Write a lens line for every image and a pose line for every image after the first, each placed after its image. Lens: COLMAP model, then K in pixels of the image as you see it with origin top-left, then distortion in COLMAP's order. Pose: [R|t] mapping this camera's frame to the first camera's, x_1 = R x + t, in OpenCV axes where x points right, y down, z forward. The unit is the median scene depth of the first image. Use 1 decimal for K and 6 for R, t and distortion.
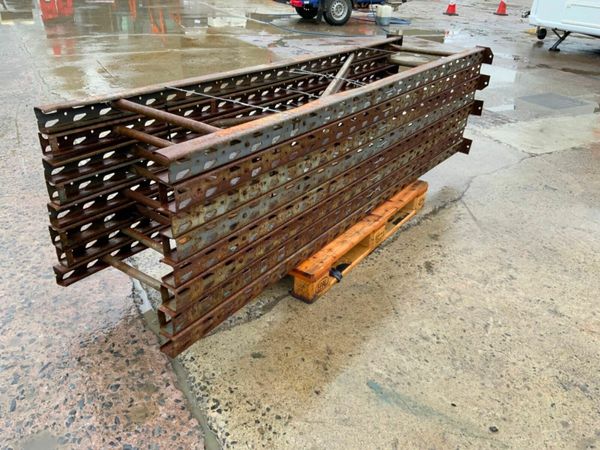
lens RADIAL K [[505.4, 0, 308.2], [0, 505.4, 223.5], [0, 0, 1]] dist [0.002135, -0.004898]
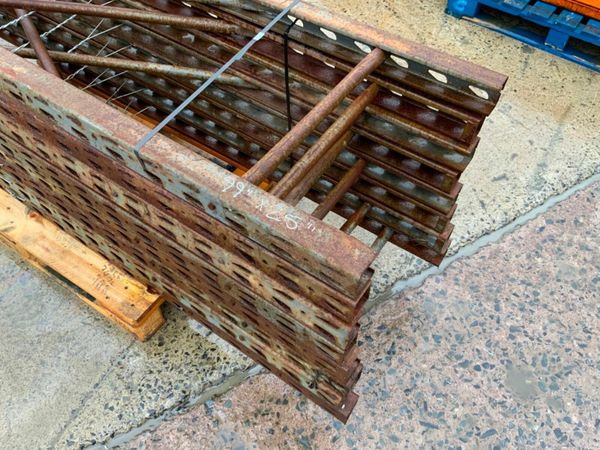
lens RADIAL K [[494.4, 0, 300.0], [0, 494.4, 225.0], [0, 0, 1]] dist [0.086723, -0.167822]
pose [[-0.024762, -0.811926, 0.583235, -0.709976], [0.445655, 0.513270, 0.733448, -0.560859], [-0.894862, 0.278083, 0.349129, 0.797374]]
